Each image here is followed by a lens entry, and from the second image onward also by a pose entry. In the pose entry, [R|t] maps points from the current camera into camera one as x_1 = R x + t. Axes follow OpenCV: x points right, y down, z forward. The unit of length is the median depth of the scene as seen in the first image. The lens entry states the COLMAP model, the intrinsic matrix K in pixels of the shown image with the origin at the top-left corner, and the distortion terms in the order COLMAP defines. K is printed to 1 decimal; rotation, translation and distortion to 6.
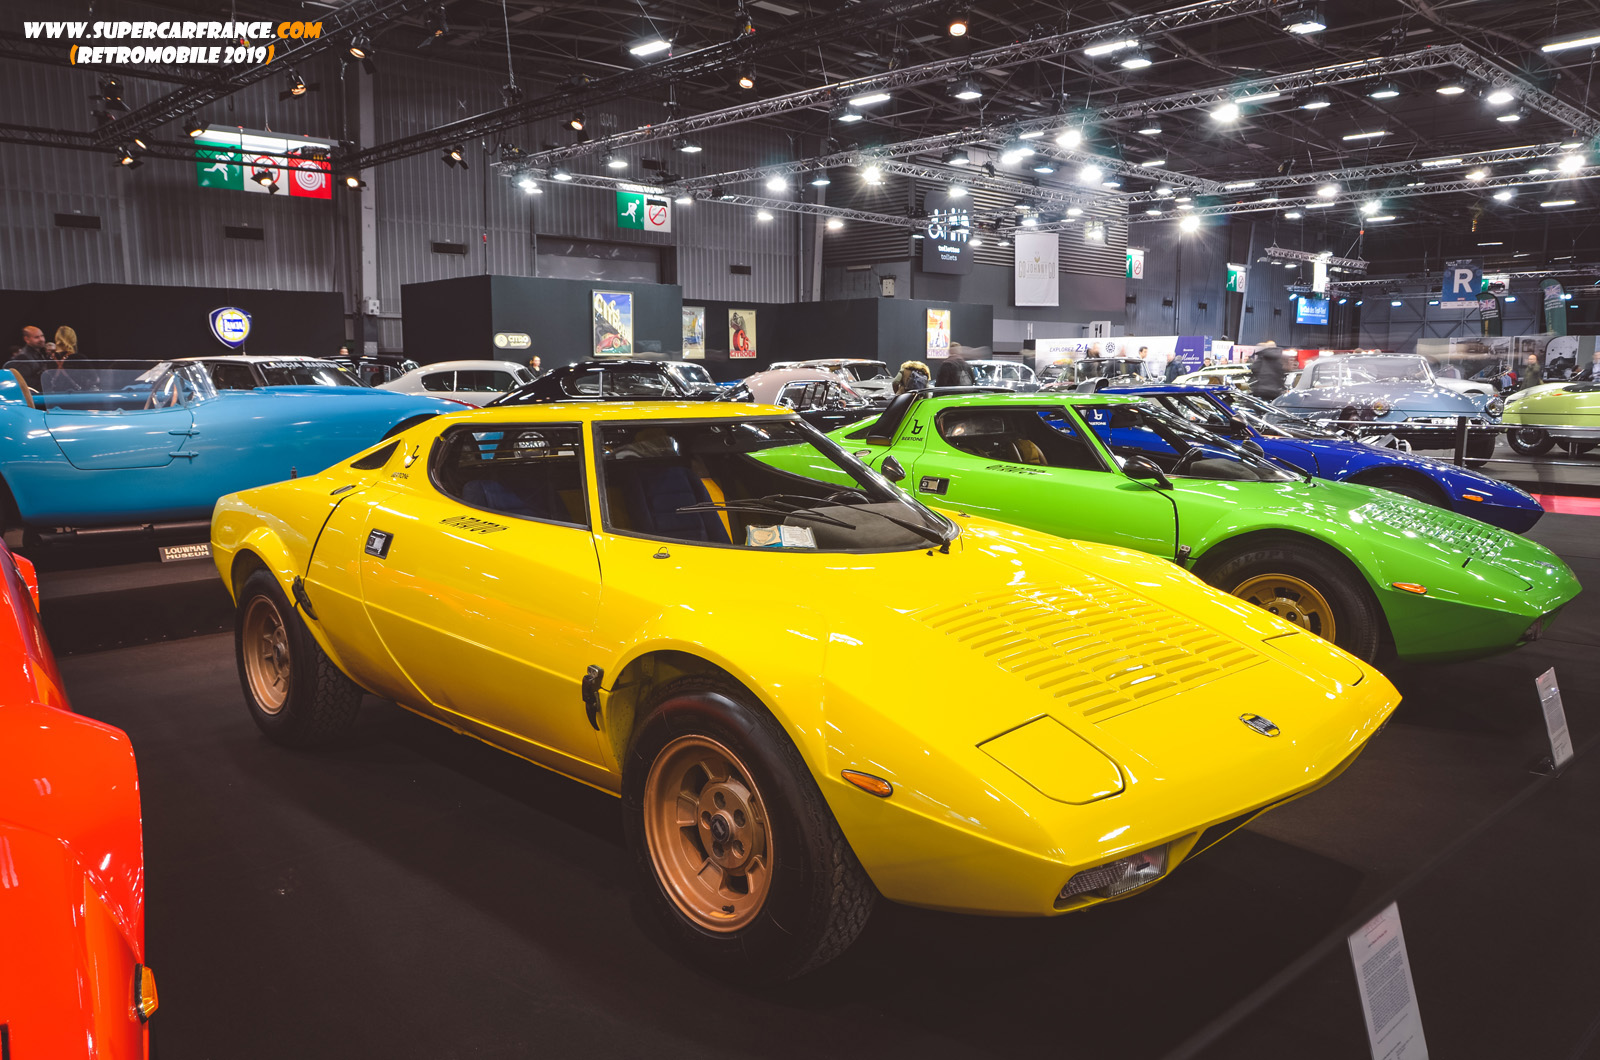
lens RADIAL K [[1219.6, 0, 800.0], [0, 1219.6, 530.0], [0, 0, 1]] dist [-0.036214, 0.002206]
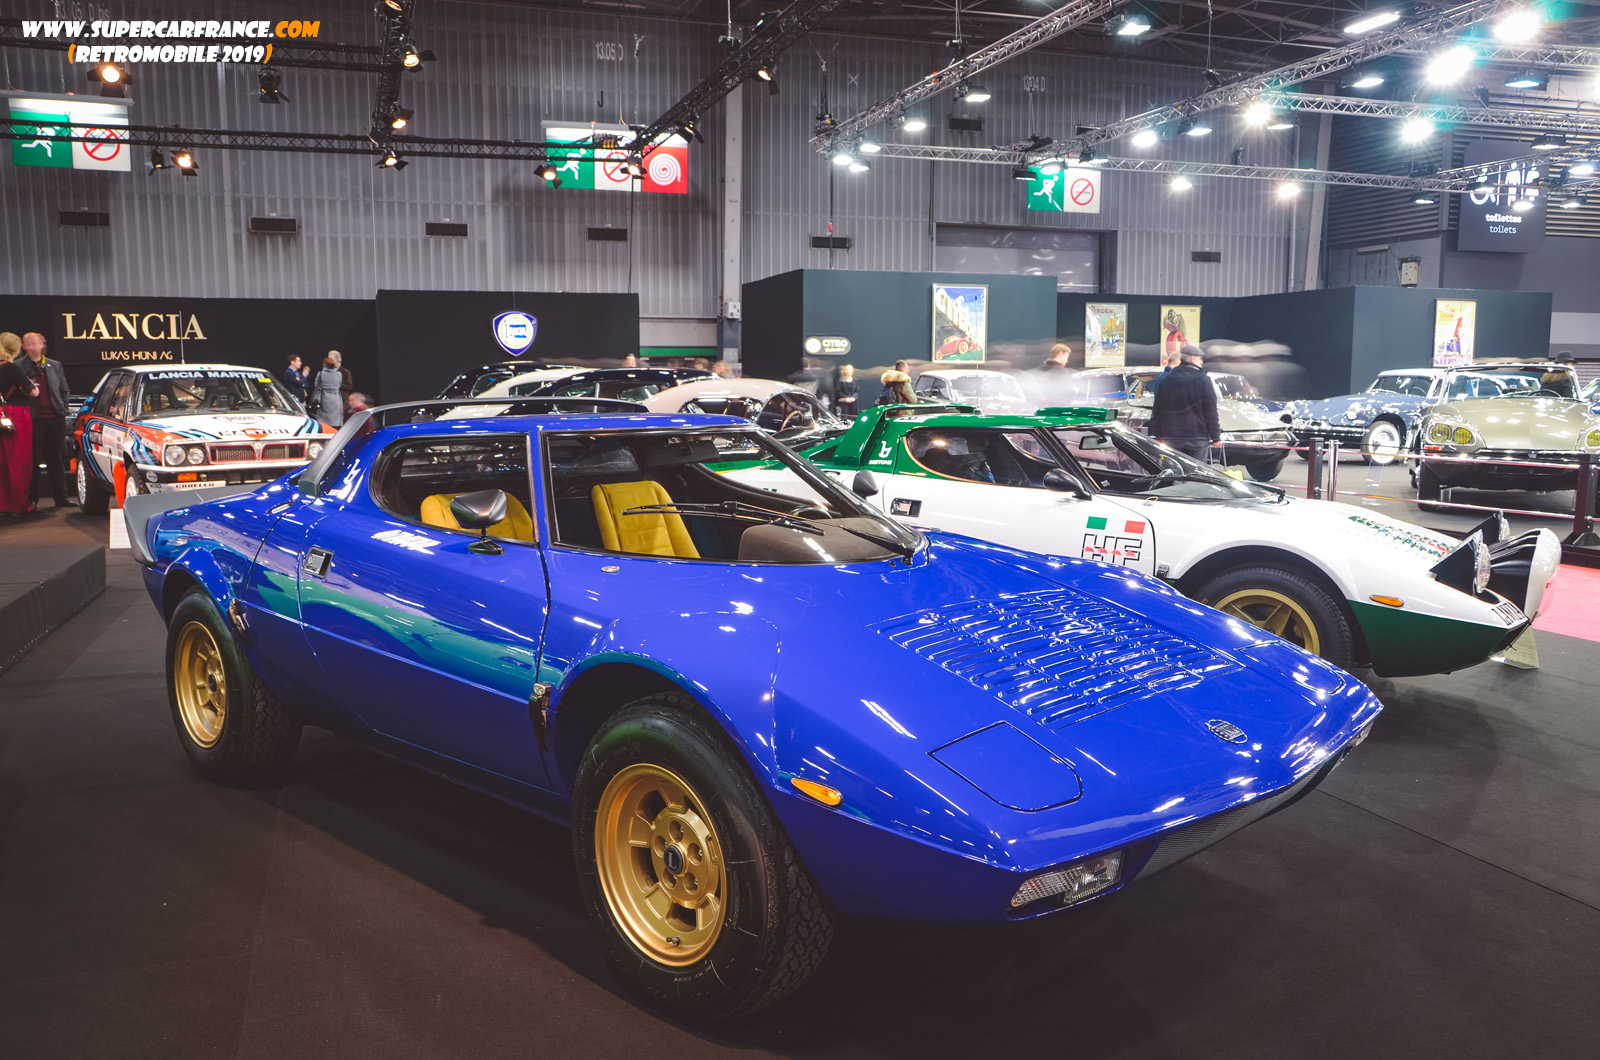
lens RADIAL K [[1313.4, 0, 800.0], [0, 1313.4, 530.0], [0, 0, 1]] dist [-0.068312, 0.072581]
pose [[0.883869, 0.056260, -0.464339, 0.169249], [-0.063783, 0.997964, -0.000496, -0.023978], [0.463365, 0.030055, 0.885658, 0.173470]]
